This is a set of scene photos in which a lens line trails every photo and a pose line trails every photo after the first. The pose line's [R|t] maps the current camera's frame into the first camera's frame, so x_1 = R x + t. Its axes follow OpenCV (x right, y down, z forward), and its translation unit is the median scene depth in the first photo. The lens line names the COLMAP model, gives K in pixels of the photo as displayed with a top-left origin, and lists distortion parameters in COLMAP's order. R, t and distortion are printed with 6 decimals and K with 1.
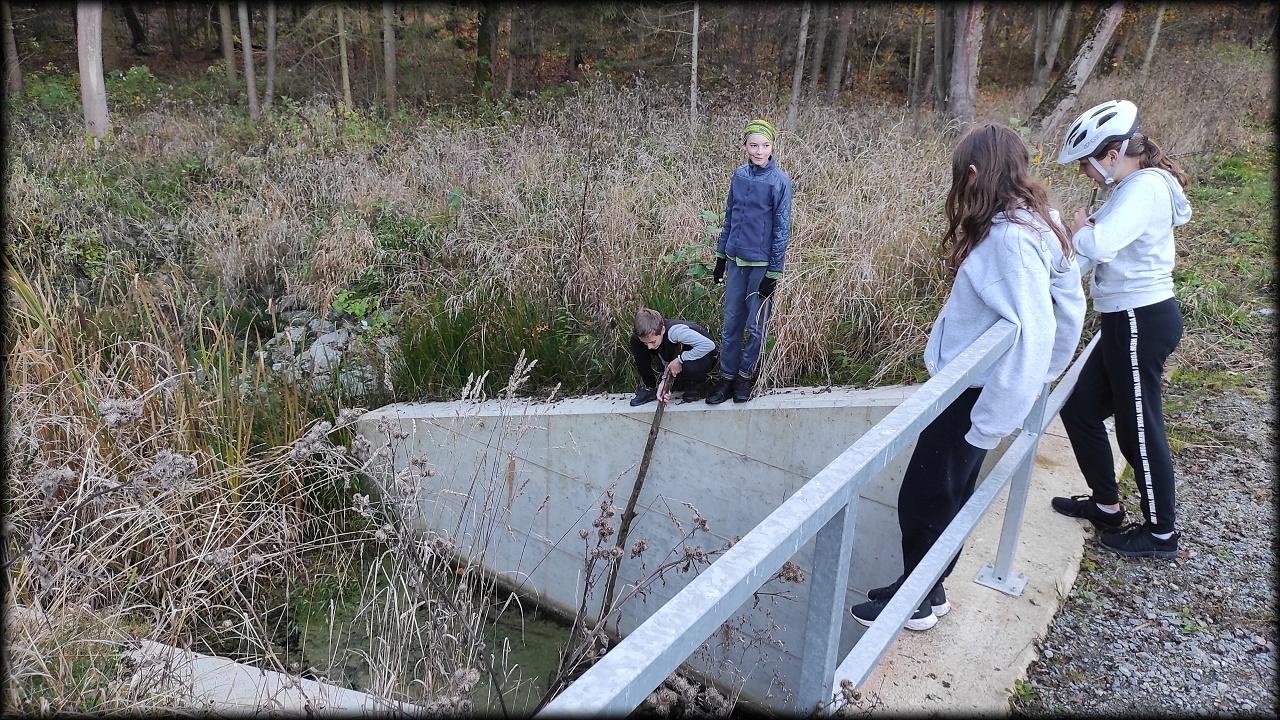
lens RADIAL K [[1015.4, 0, 594.9], [0, 1015.4, 364.4], [0, 0, 1]] dist [0.029375, -0.003939]
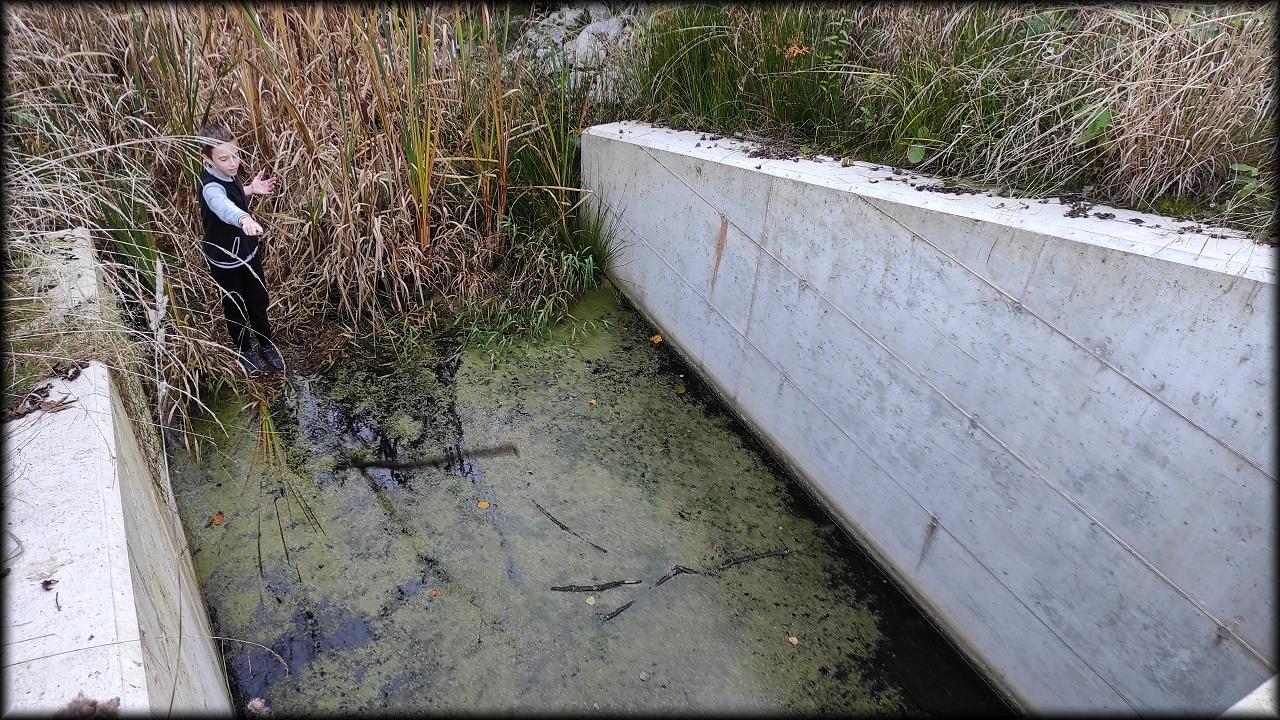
lens RADIAL K [[940.7, 0, 629.3], [0, 940.7, 361.3], [0, 0, 1]] dist [0.045426, -0.042311]
pose [[0.912134, 0.260970, -0.316080, 0.104076], [-0.160022, 0.936655, 0.311561, -0.018611], [0.377366, -0.233606, 0.896116, 0.315830]]
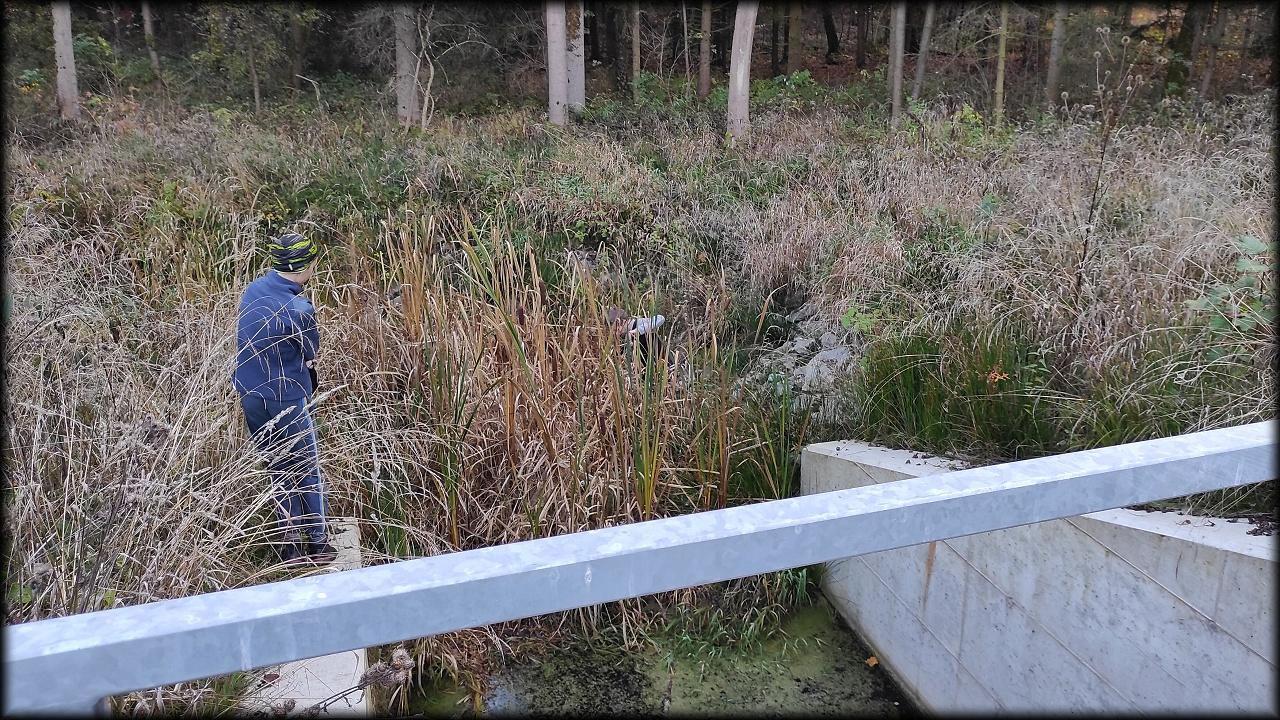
lens RADIAL K [[1061.8, 0, 641.9], [0, 1061.8, 322.7], [0, 0, 1]] dist [0.001922, -0.002875]
pose [[0.791970, 0.131673, -0.596192, 0.200680], [-0.171007, 0.985223, -0.009569, -0.021533], [0.586122, 0.109532, 0.802785, 0.212645]]
